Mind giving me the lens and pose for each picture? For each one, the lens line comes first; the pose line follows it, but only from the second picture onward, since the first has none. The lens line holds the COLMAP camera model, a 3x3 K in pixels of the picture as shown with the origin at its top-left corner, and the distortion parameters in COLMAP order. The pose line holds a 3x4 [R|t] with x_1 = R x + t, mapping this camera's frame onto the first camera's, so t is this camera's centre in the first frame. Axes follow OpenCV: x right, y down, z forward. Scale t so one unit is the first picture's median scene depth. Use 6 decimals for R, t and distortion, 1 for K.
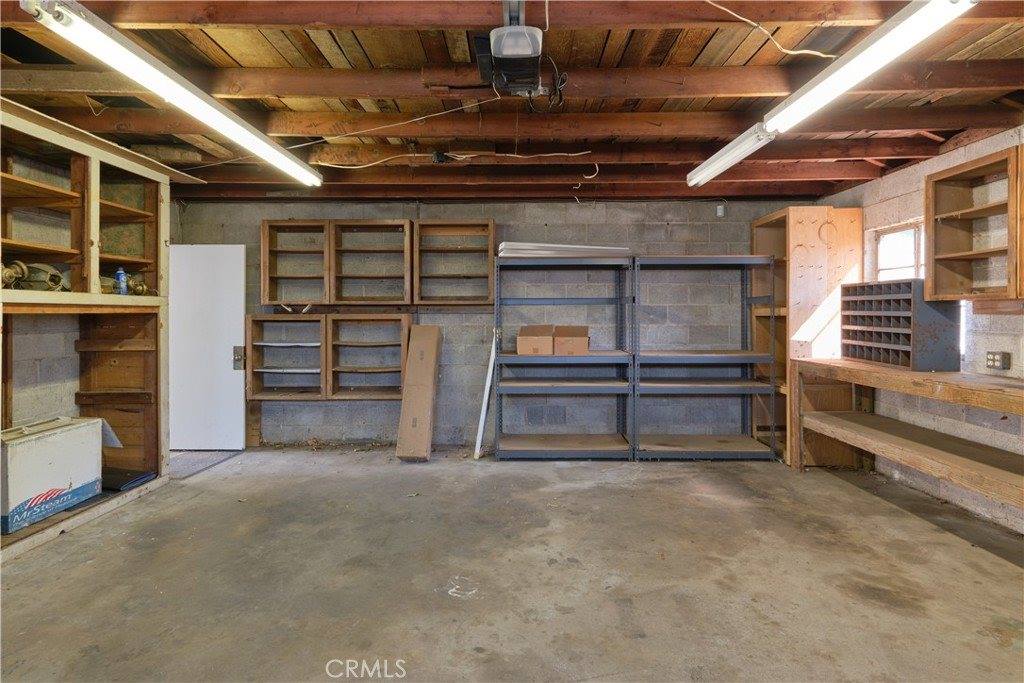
lens RADIAL K [[533.5, 0, 510.4], [0, 533.5, 312.4], [0, 0, 1]] dist [-0.001263, -0.002075]
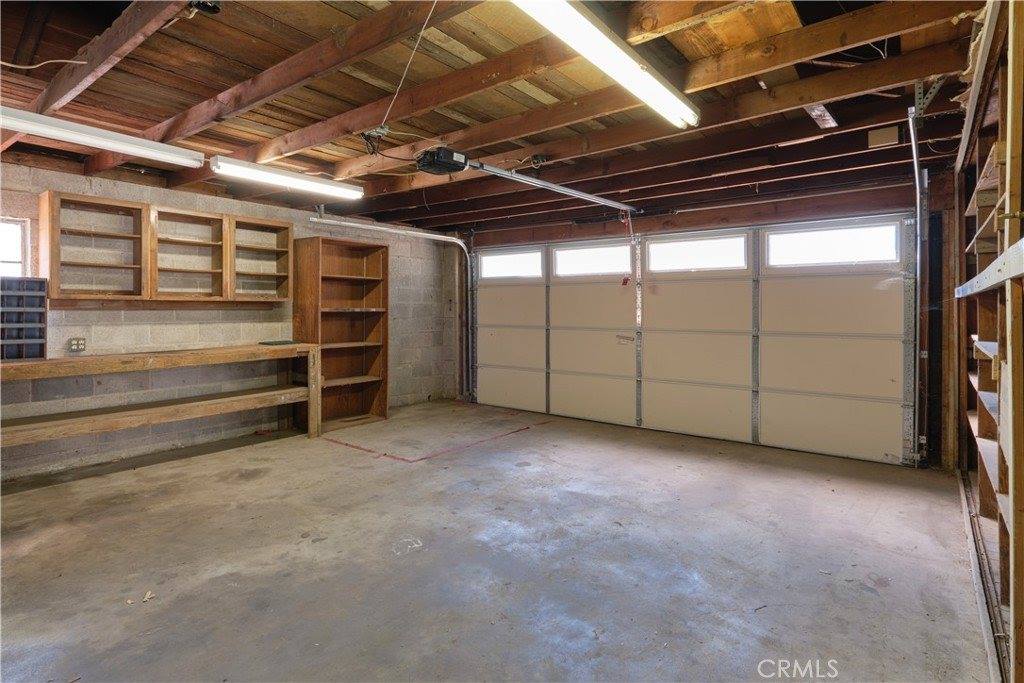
lens RADIAL K [[533.5, 0, 506.1], [0, 533.5, 310.6], [0, 0, 1]] dist [-0.001263, -0.002075]
pose [[-0.790981, 0.004586, 0.611824, -0.663514], [0.002807, 0.999989, -0.003866, 0.010132], [-0.611835, -0.001340, -0.790985, 1.225971]]
